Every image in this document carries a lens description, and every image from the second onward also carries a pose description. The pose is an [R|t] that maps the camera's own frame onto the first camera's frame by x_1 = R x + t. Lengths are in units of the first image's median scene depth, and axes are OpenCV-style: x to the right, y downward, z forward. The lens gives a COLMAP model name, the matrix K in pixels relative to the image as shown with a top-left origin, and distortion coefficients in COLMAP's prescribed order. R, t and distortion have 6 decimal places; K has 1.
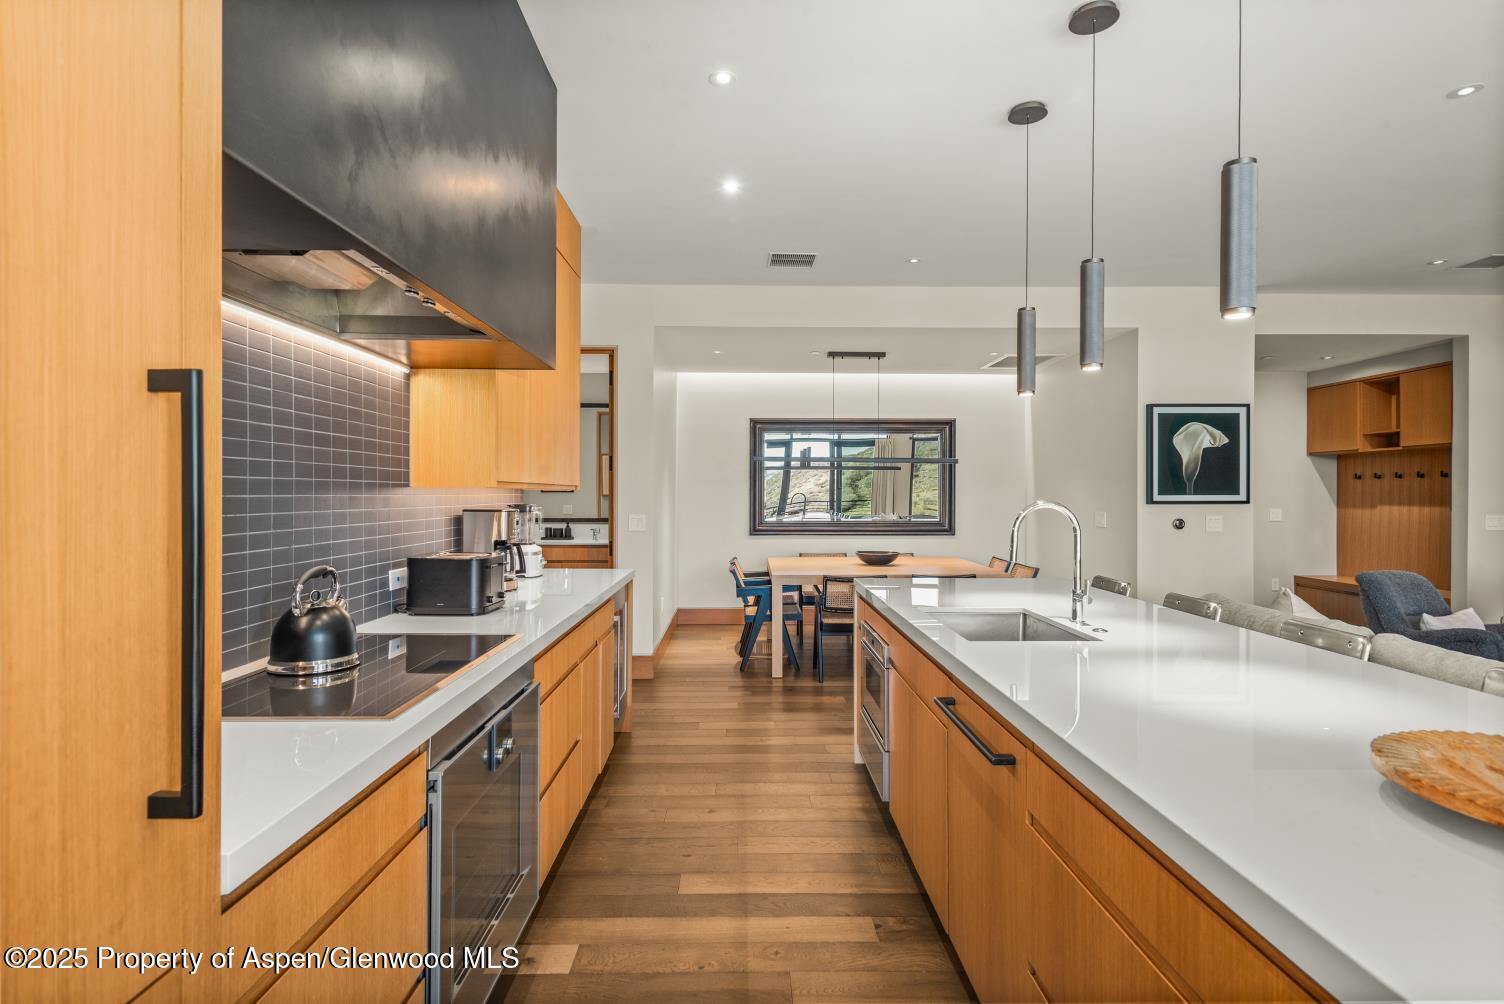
lens RADIAL K [[761.1, 0, 752.8], [0, 761.1, 491.2], [0, 0, 1]] dist [0.003026, 0.000857]
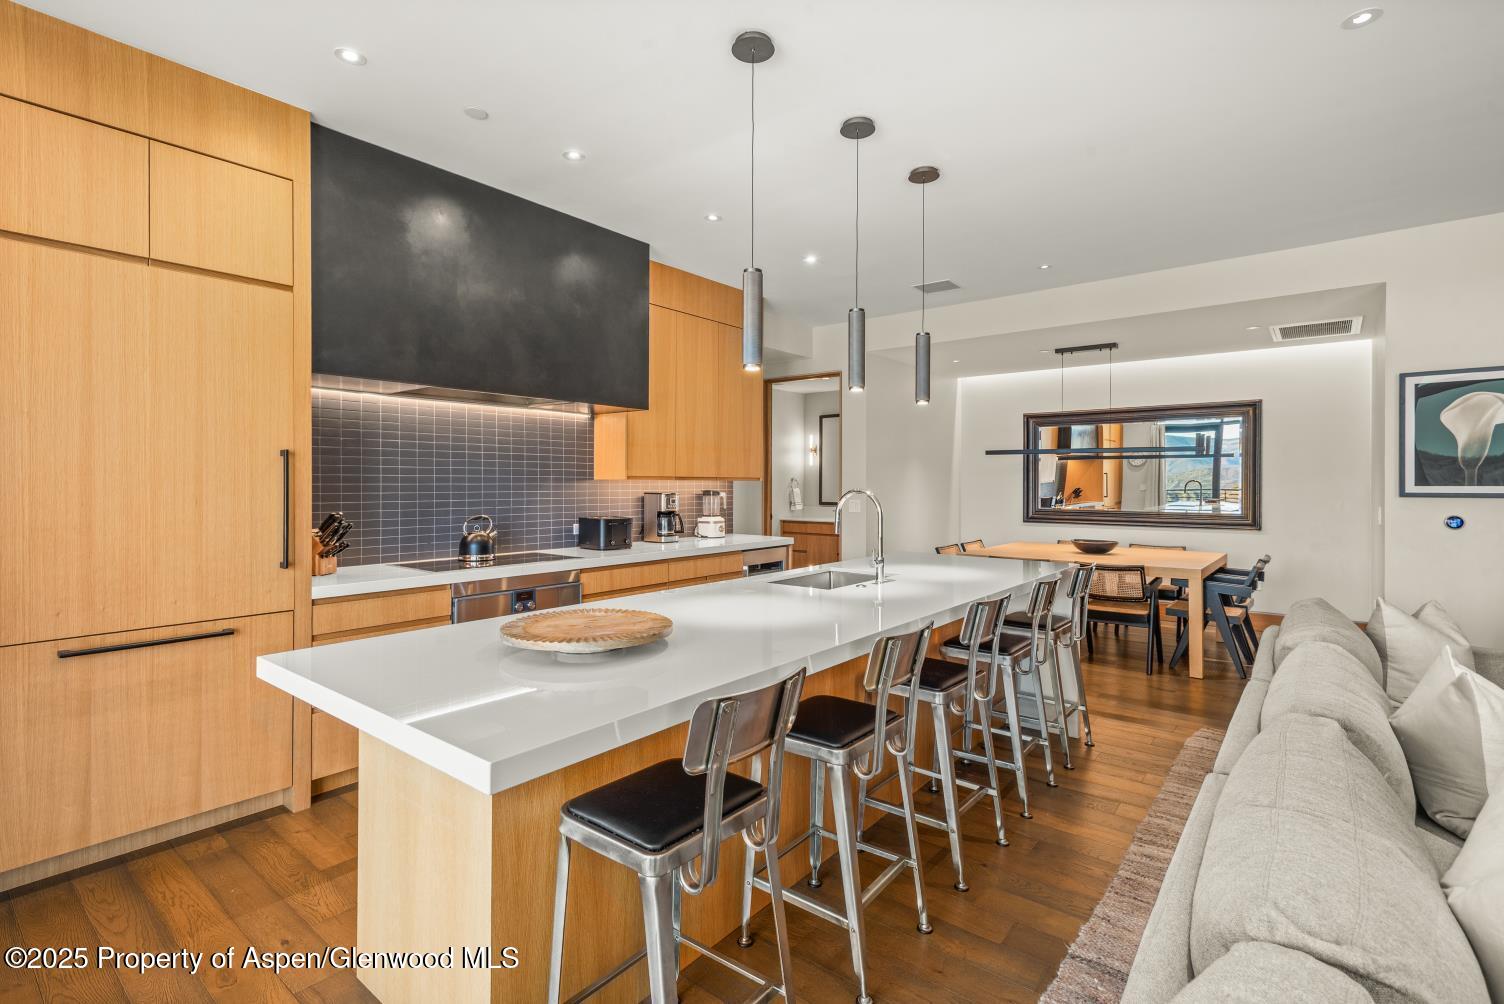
lens RADIAL K [[706.7, 0, 746.1], [0, 706.7, 482.9], [0, 0, 1]] dist [0.012136, -0.000586]
pose [[0.767647, -0.000194, -0.640873, 0.472039], [0.001421, 0.999998, 0.001400, 0.000110], [0.640871, -0.001985, 0.767646, -0.033360]]
